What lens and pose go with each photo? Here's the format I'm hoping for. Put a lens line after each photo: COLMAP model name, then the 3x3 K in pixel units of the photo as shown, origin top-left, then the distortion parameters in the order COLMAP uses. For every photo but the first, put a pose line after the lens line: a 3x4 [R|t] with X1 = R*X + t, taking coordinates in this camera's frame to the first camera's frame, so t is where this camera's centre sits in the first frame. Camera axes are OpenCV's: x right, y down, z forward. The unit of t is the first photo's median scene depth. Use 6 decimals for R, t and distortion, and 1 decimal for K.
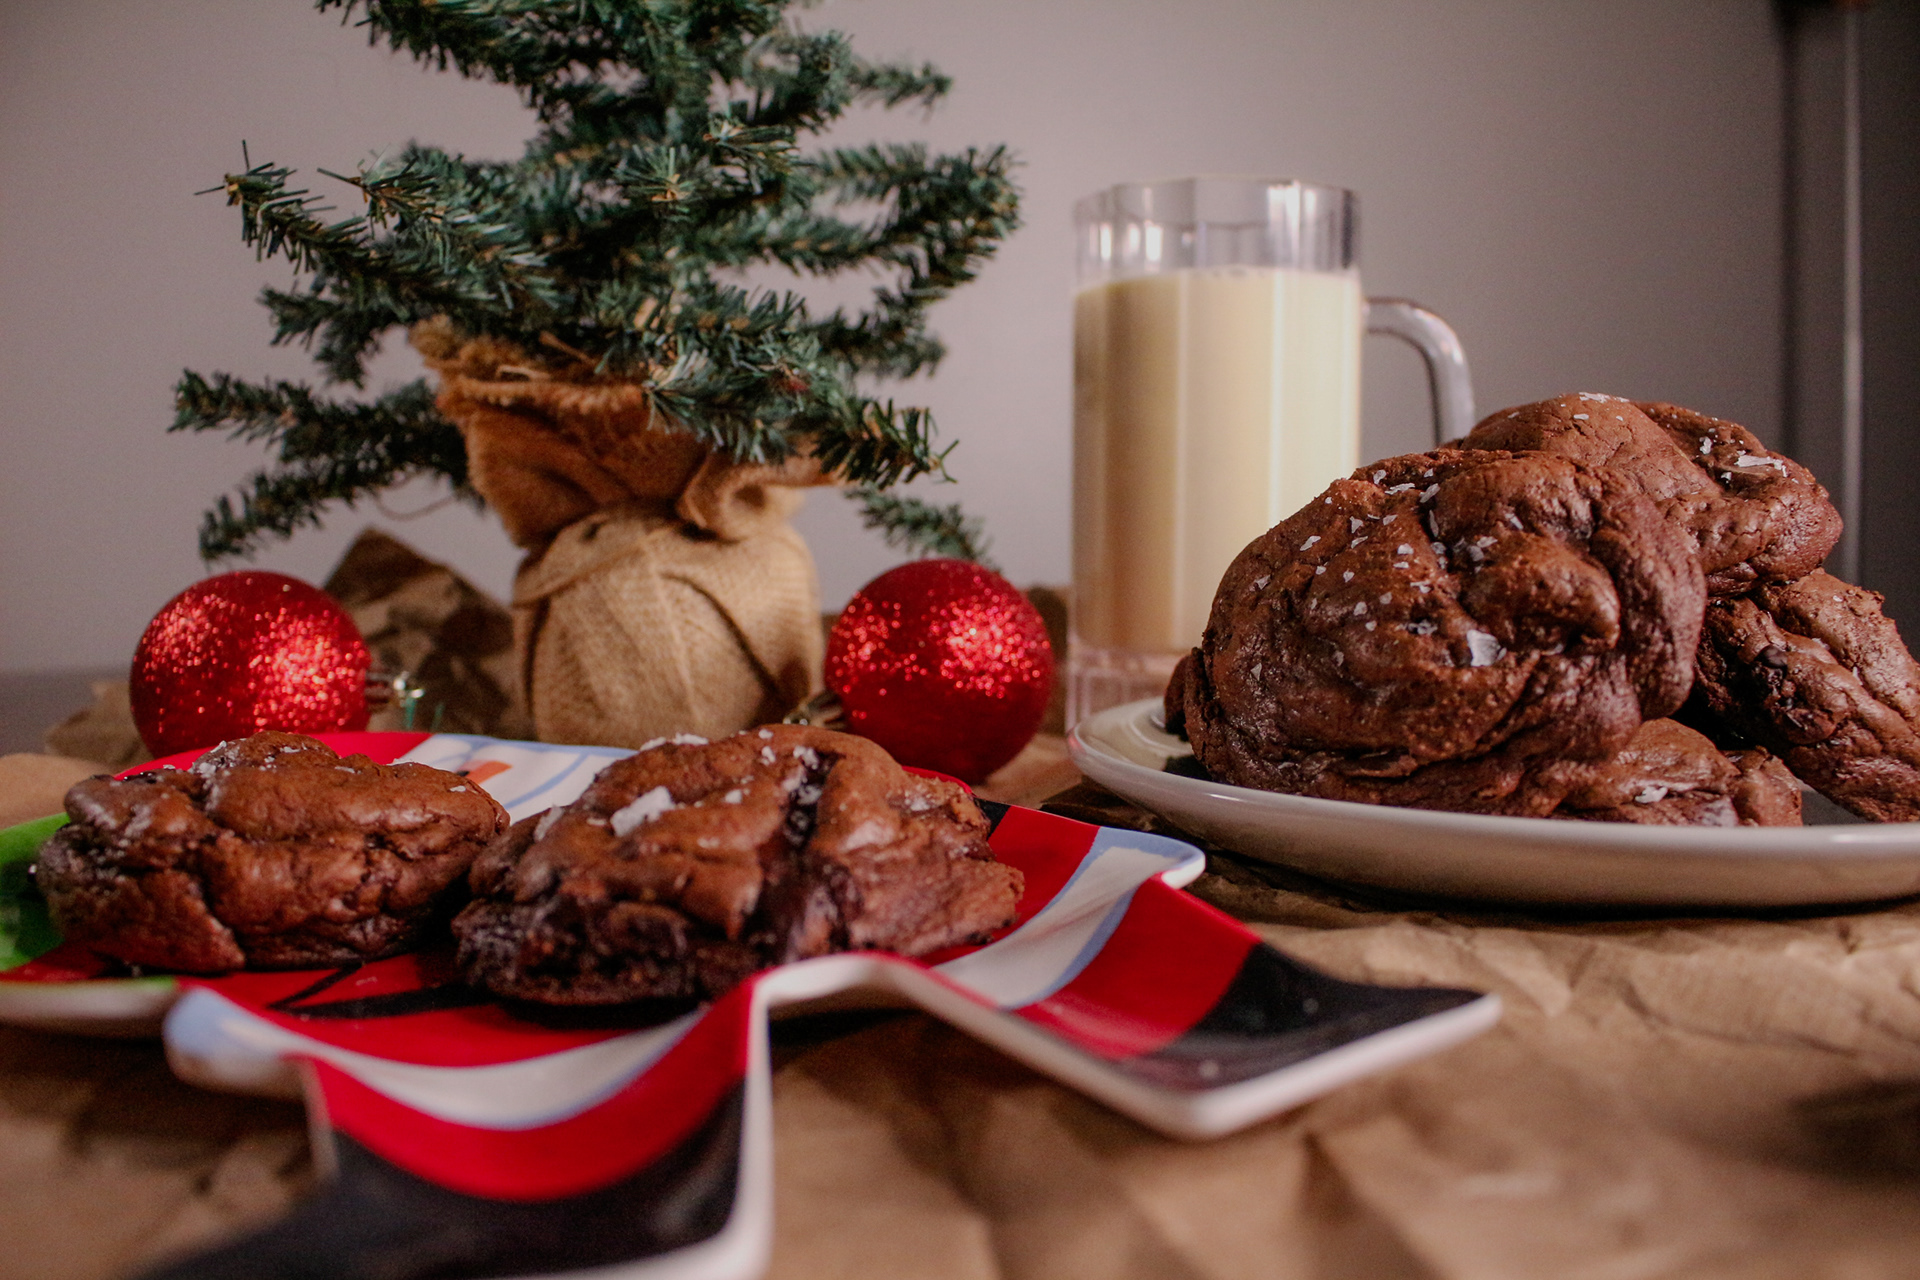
lens RADIAL K [[1968.7, 0, 960.0], [0, 1968.7, 640.0], [0, 0, 1]] dist [-0.019445, -0.003659]
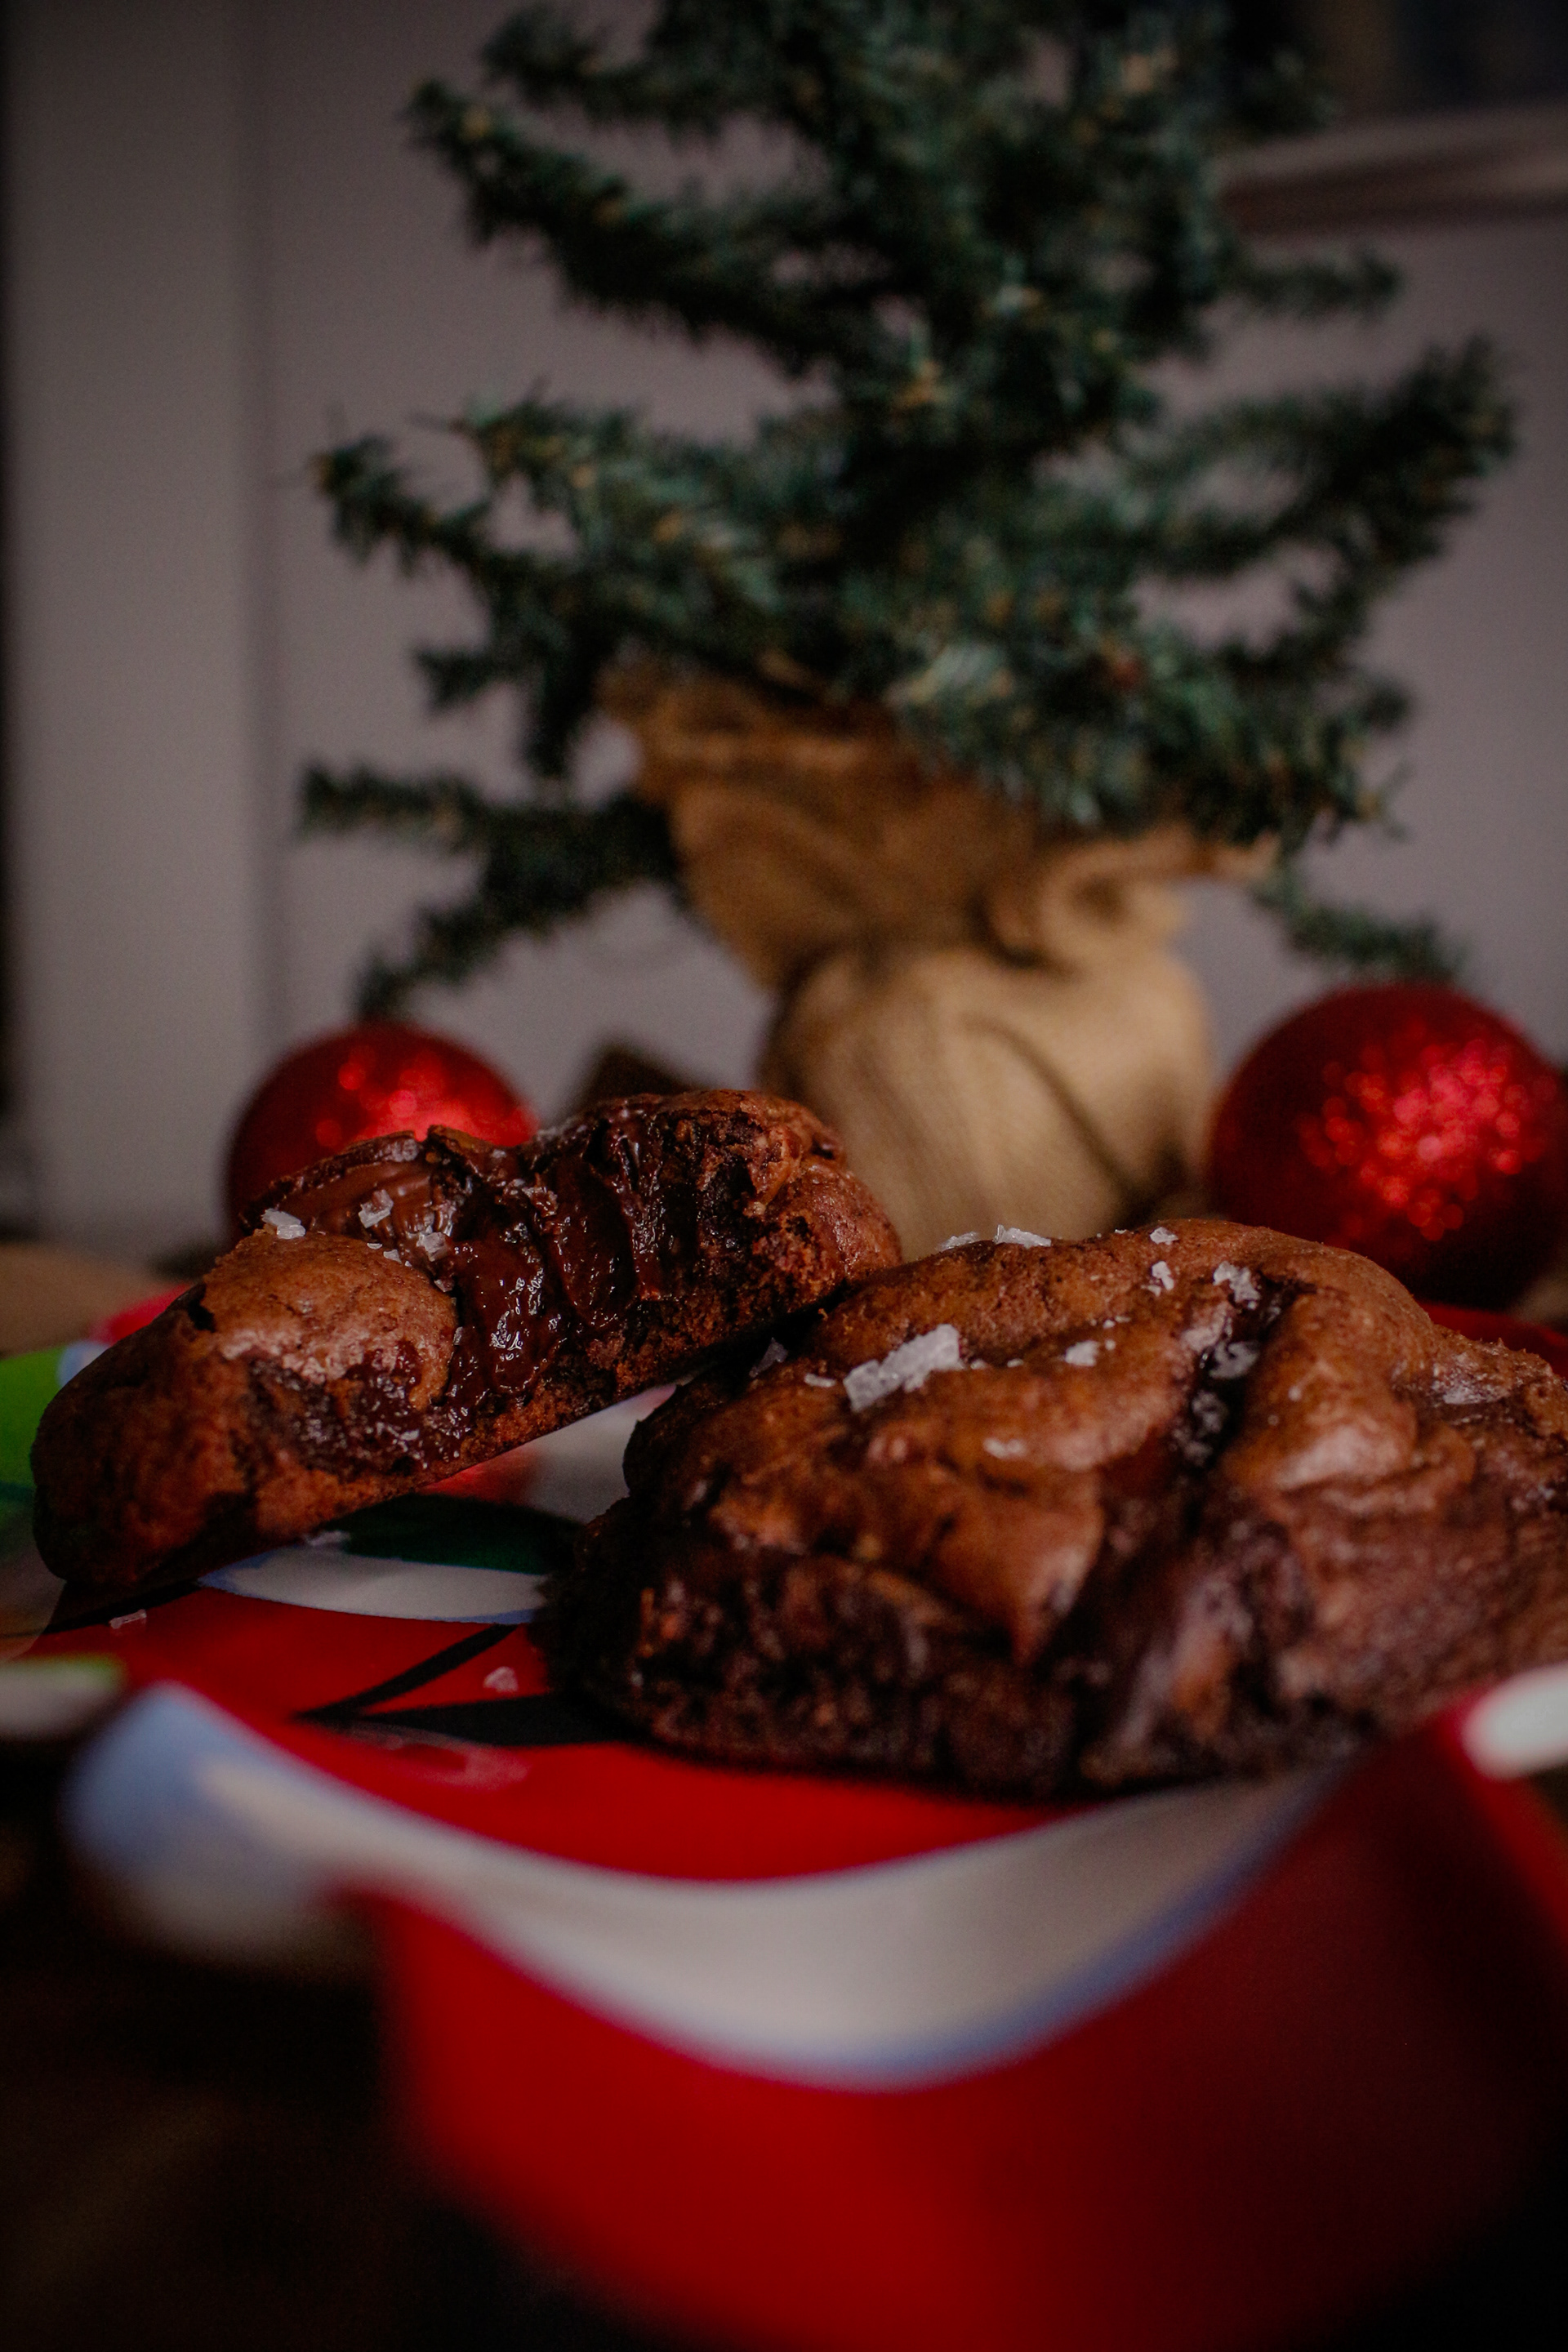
lens RADIAL K [[2411.7, 0, 784.0], [0, 2411.7, 1176.0], [0, 0, 1]] dist [-0.019445, -0.003659]
pose [[0.950797, 0.056717, -0.304578, -0.000372], [-0.049509, 0.998282, 0.031344, 0.017696], [0.305833, -0.014723, 0.951971, 0.381972]]
